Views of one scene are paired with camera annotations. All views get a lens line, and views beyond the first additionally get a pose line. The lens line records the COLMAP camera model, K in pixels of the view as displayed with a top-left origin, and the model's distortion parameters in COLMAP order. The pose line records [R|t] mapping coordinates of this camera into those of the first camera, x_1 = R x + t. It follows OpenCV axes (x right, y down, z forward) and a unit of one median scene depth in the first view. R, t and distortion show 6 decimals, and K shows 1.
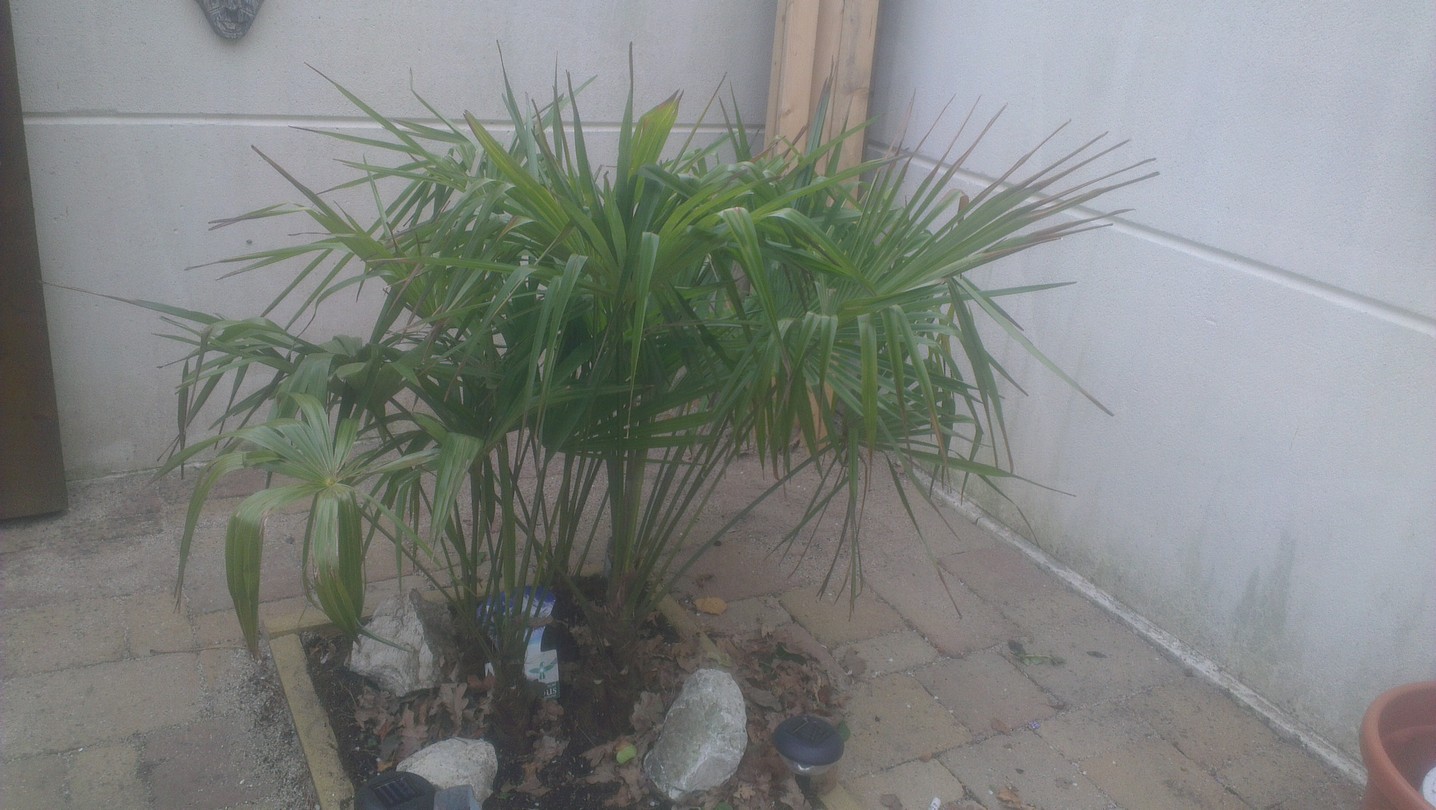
lens RADIAL K [[1149.5, 0, 718.0], [0, 1149.5, 405.0], [0, 0, 1]] dist [0.150485, -0.240758]
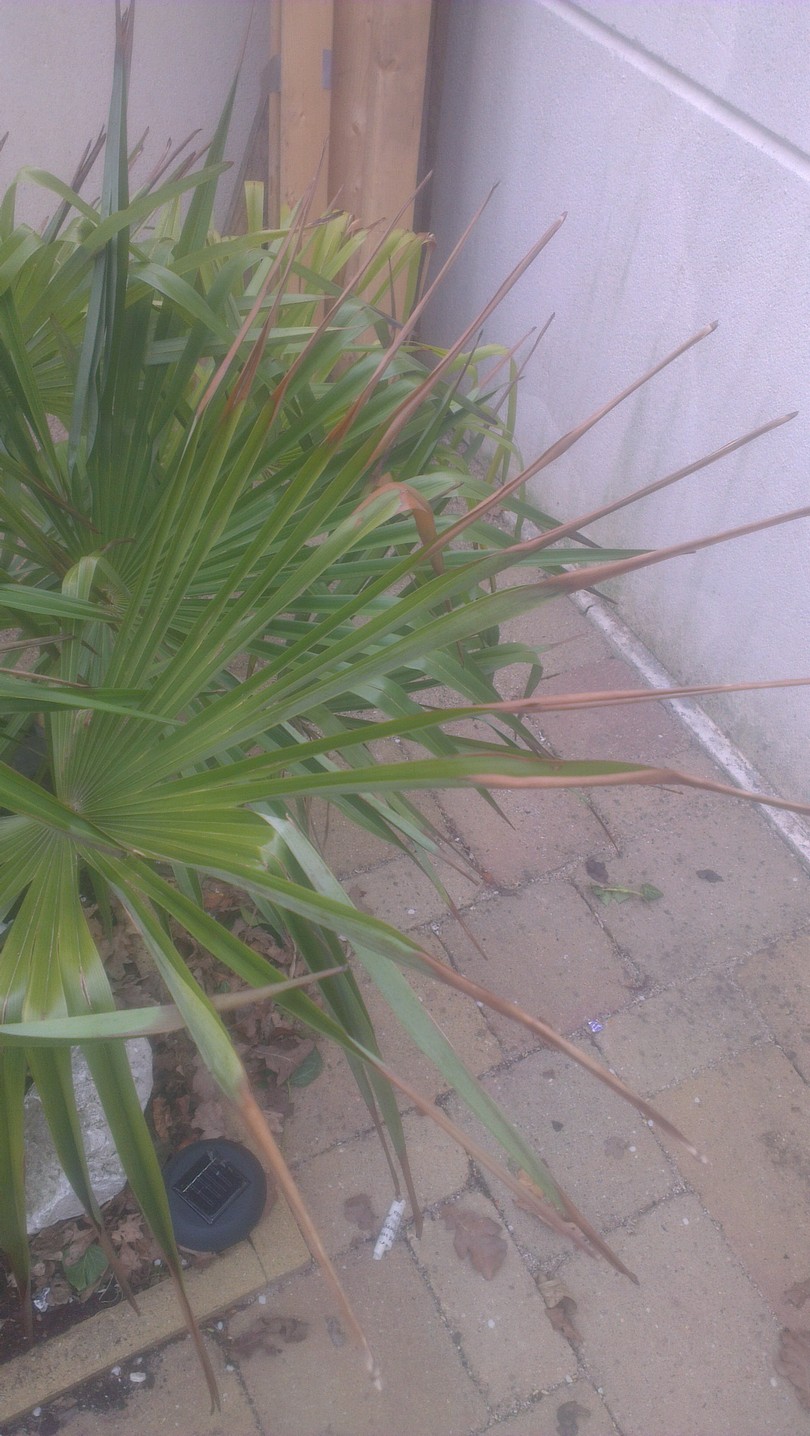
lens RADIAL K [[1149.5, 0, 405.0], [0, 1149.5, 718.0], [0, 0, 1]] dist [0.150485, -0.240758]
pose [[0.999870, 0.008683, -0.013597, 0.163597], [-0.001660, 0.893712, 0.448638, -0.206526], [0.016047, -0.448557, 0.893610, 0.454239]]
